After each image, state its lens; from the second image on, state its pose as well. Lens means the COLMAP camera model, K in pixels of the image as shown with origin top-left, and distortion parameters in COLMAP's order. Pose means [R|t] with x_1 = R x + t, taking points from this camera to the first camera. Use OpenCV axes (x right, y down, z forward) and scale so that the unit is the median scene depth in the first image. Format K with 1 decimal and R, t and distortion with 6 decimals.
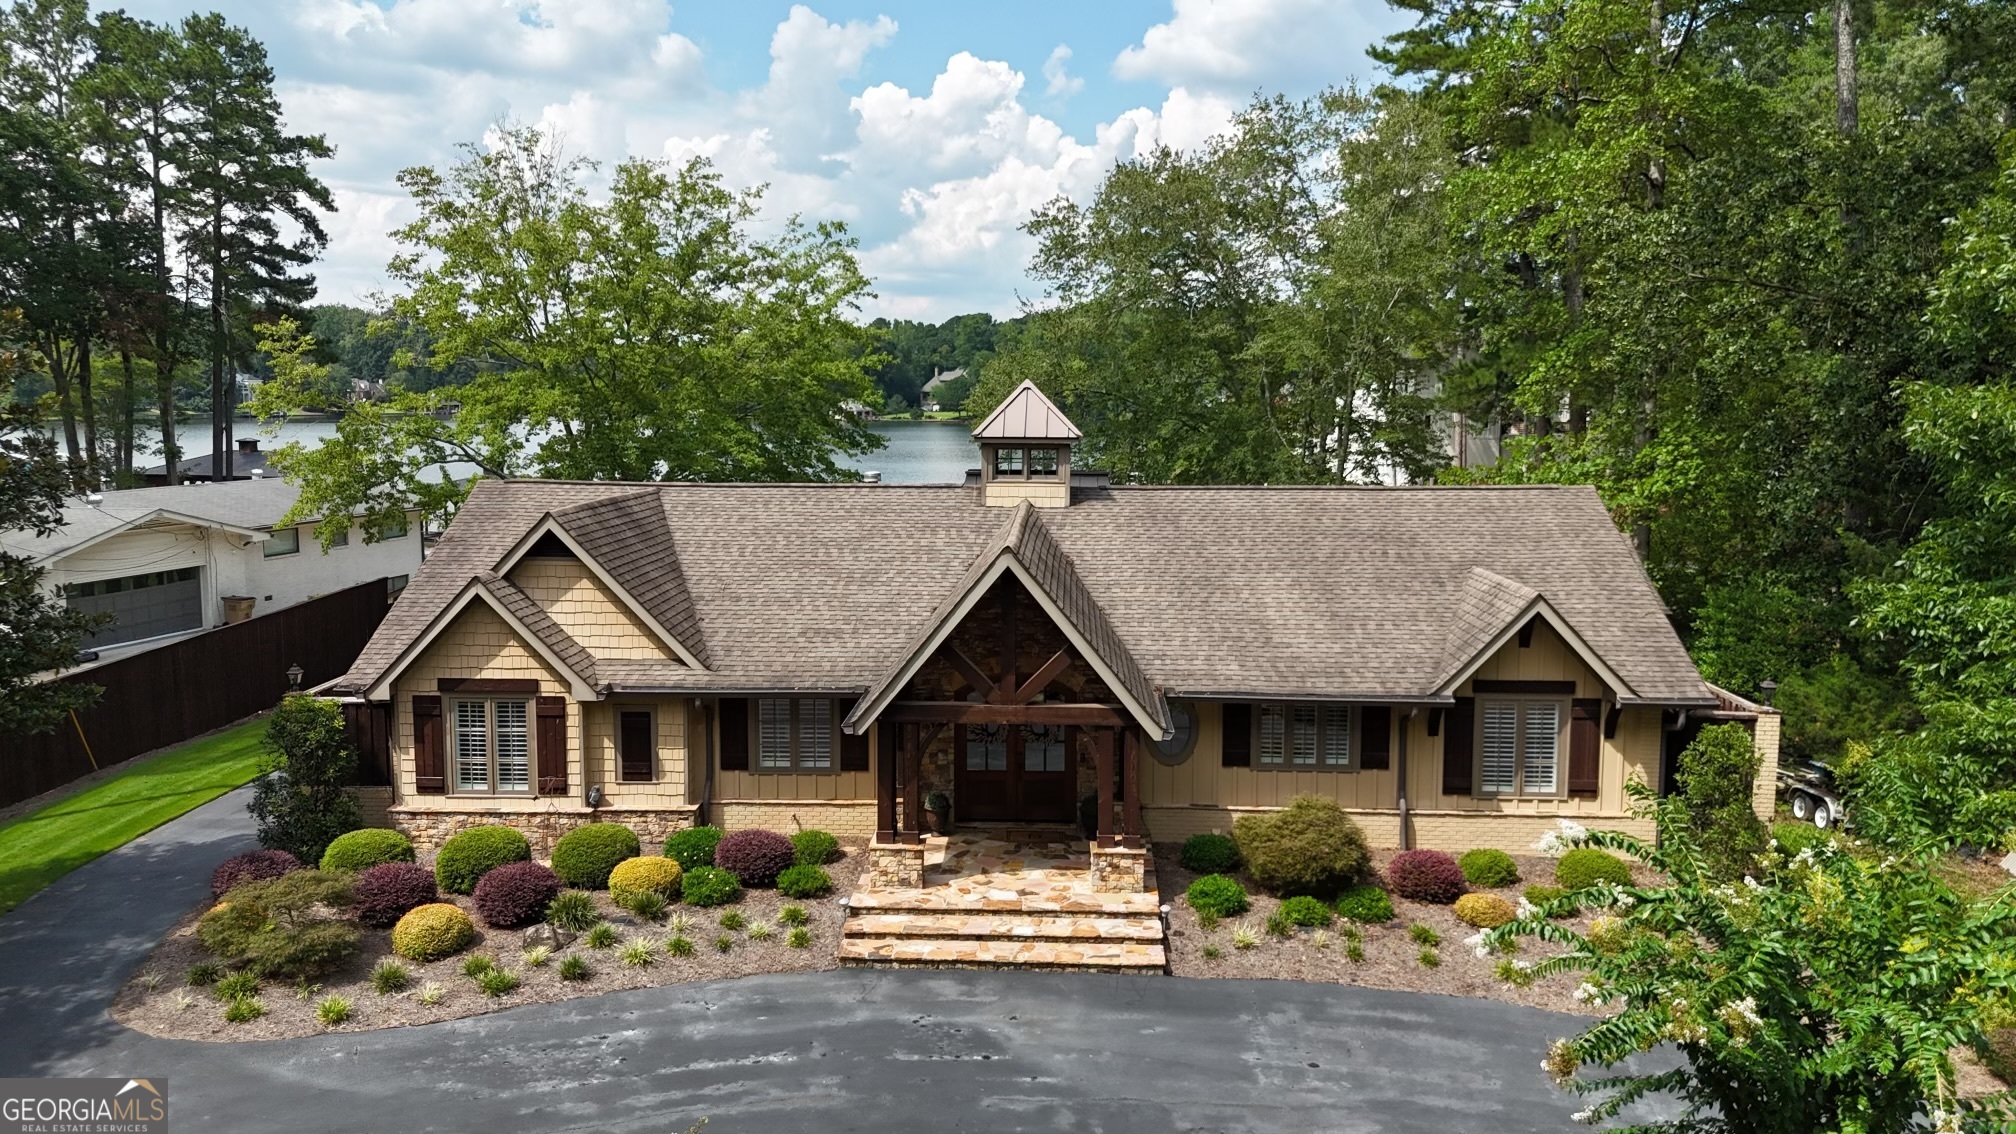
lens RADIAL K [[1461.8, 0, 1007.7], [0, 1461.8, 557.8], [0, 0, 1]] dist [0.039748, -0.003206]
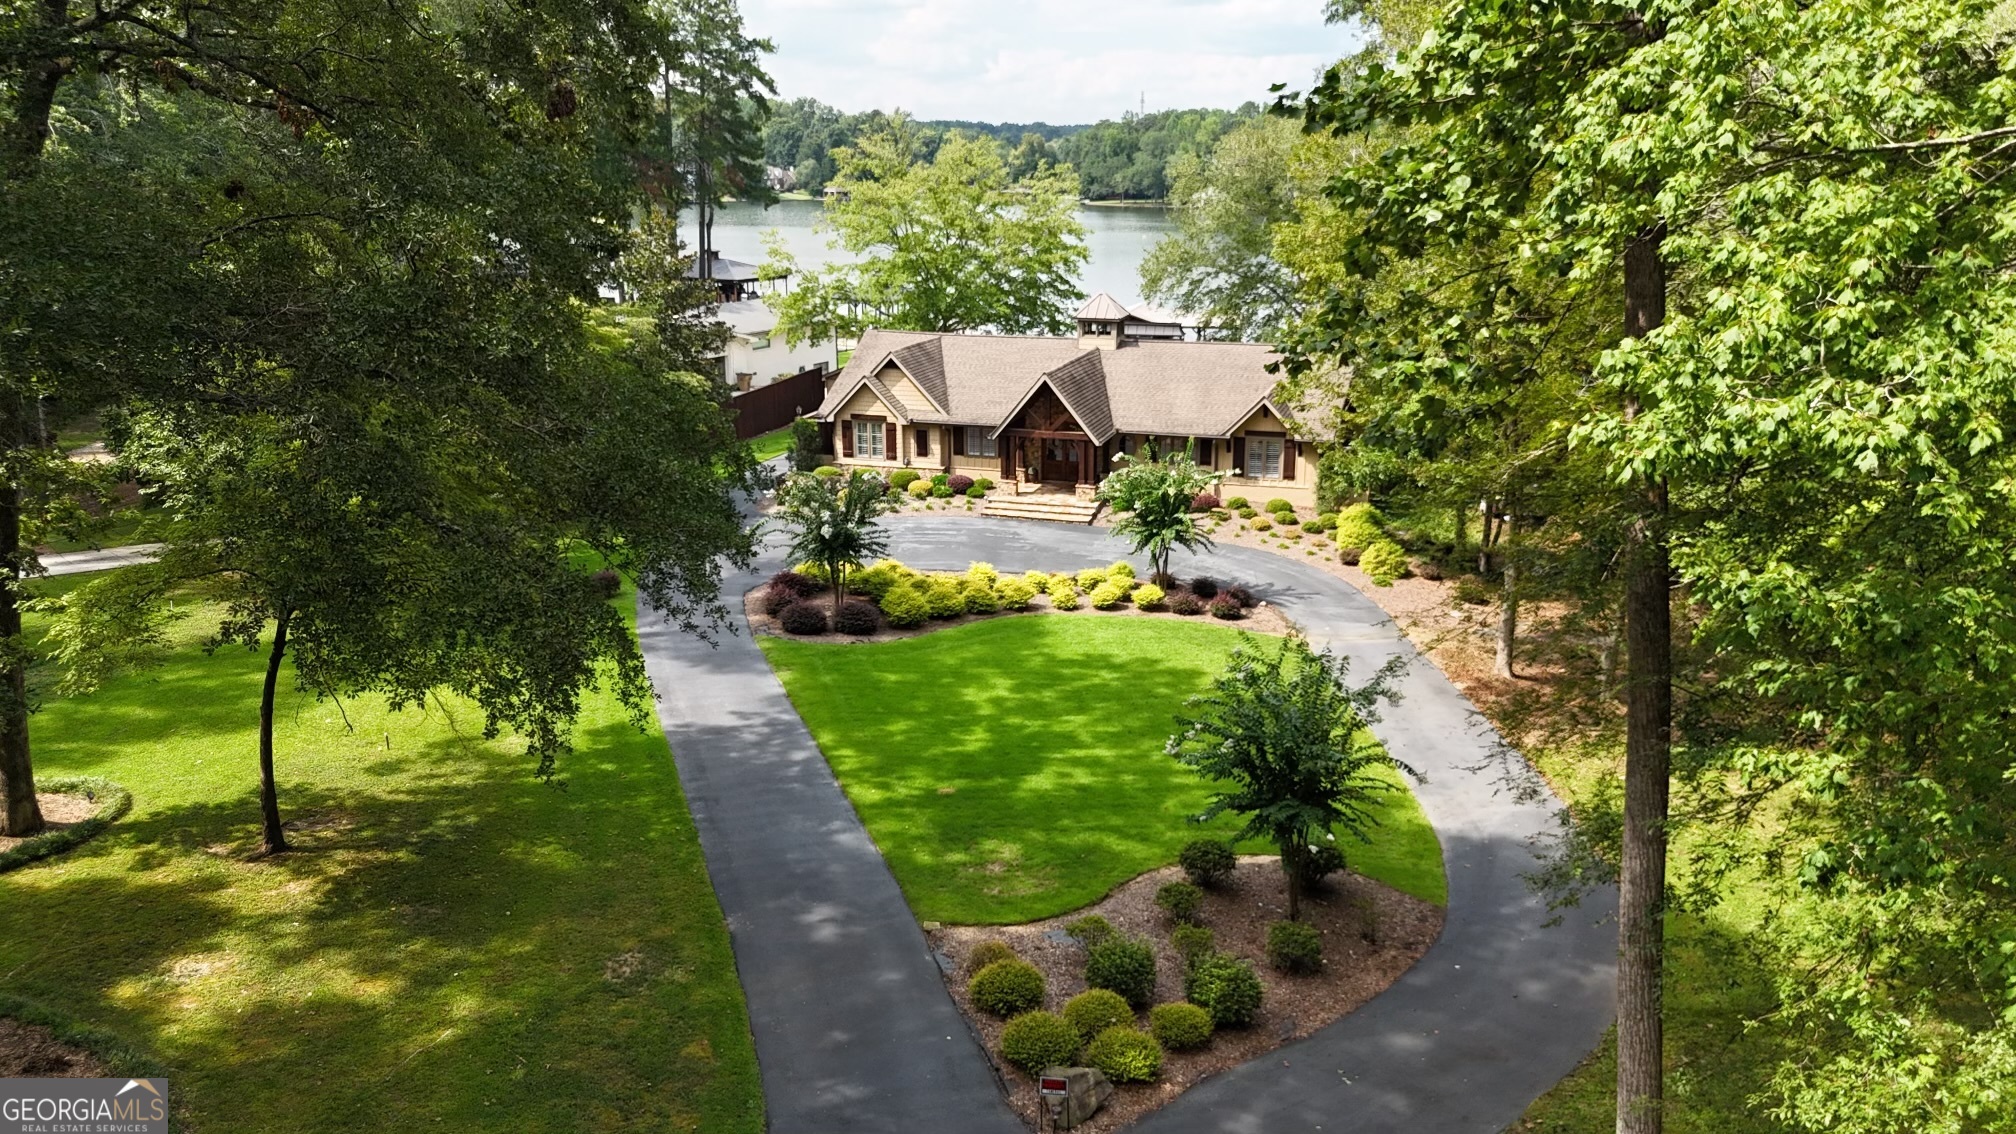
lens RADIAL K [[1461.8, 0, 1010.1], [0, 1461.8, 569.6], [0, 0, 1]] dist [0.039748, -0.003206]
pose [[0.967539, 0.063685, -0.244566, 0.545734], [-0.025123, 0.987172, 0.157670, -0.062334], [0.251470, -0.146408, 0.956727, -1.471521]]
